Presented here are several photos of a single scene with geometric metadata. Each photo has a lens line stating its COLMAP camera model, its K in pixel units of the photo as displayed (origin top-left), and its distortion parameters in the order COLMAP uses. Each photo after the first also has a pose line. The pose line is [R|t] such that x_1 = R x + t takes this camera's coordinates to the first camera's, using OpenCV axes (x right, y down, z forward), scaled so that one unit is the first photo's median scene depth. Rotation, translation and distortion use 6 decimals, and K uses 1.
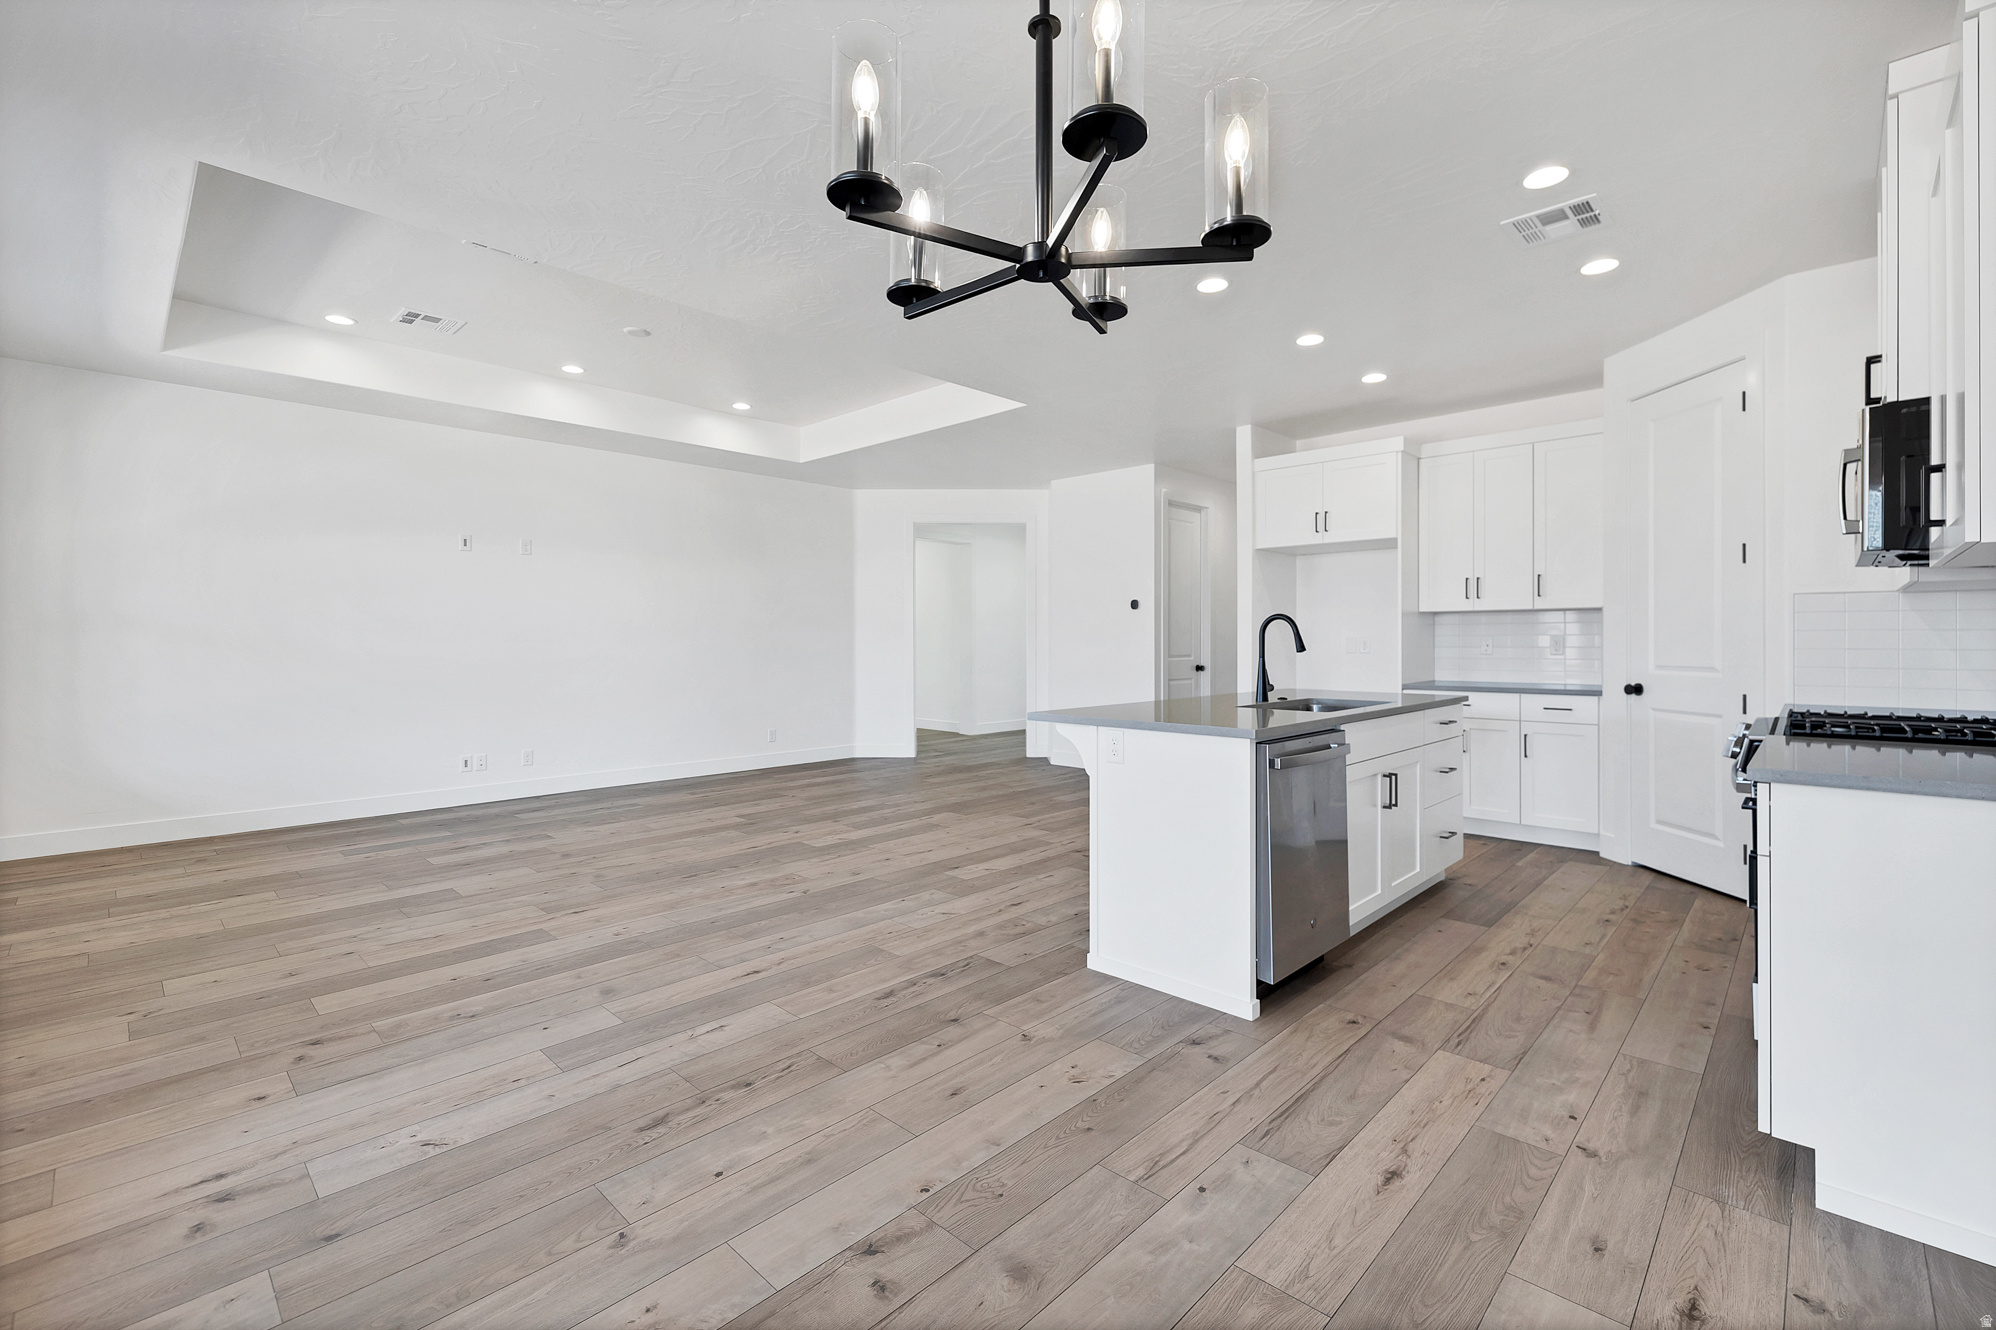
lens RADIAL K [[861.6, 0, 994.7], [0, 861.6, 644.1], [0, 0, 1]] dist [0.001955, 0.000085]
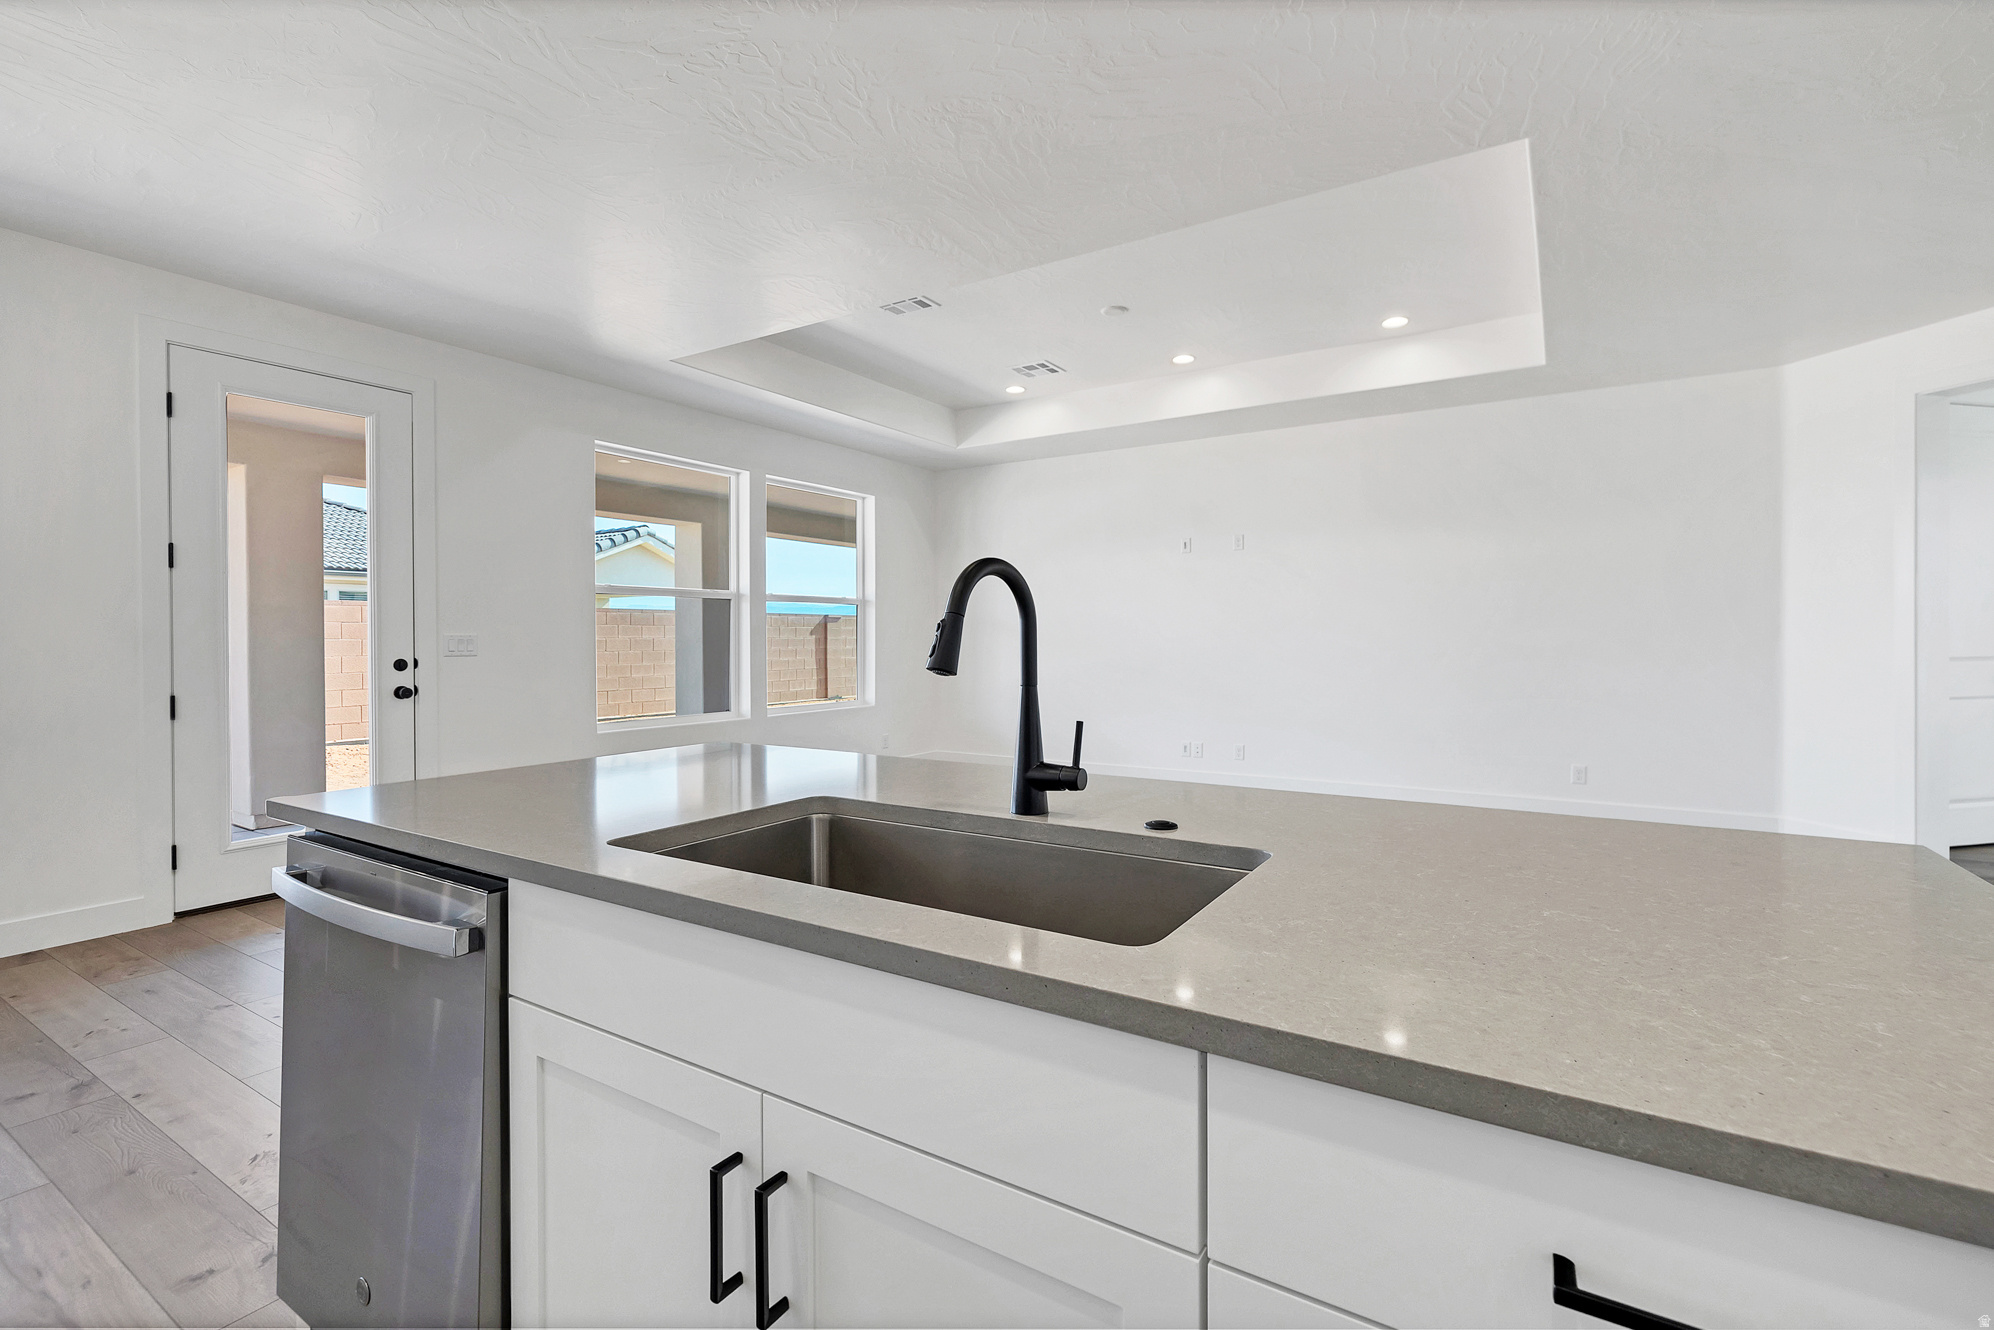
lens RADIAL K [[860.7, 0, 993.7], [0, 860.7, 644.1], [0, 0, 1]] dist [0.001955, 0.000085]
pose [[0.212489, 0.004913, -0.977151, 0.536511], [0.001117, 0.999985, 0.005270, -0.002799], [0.977163, -0.002212, 0.212480, 0.759240]]
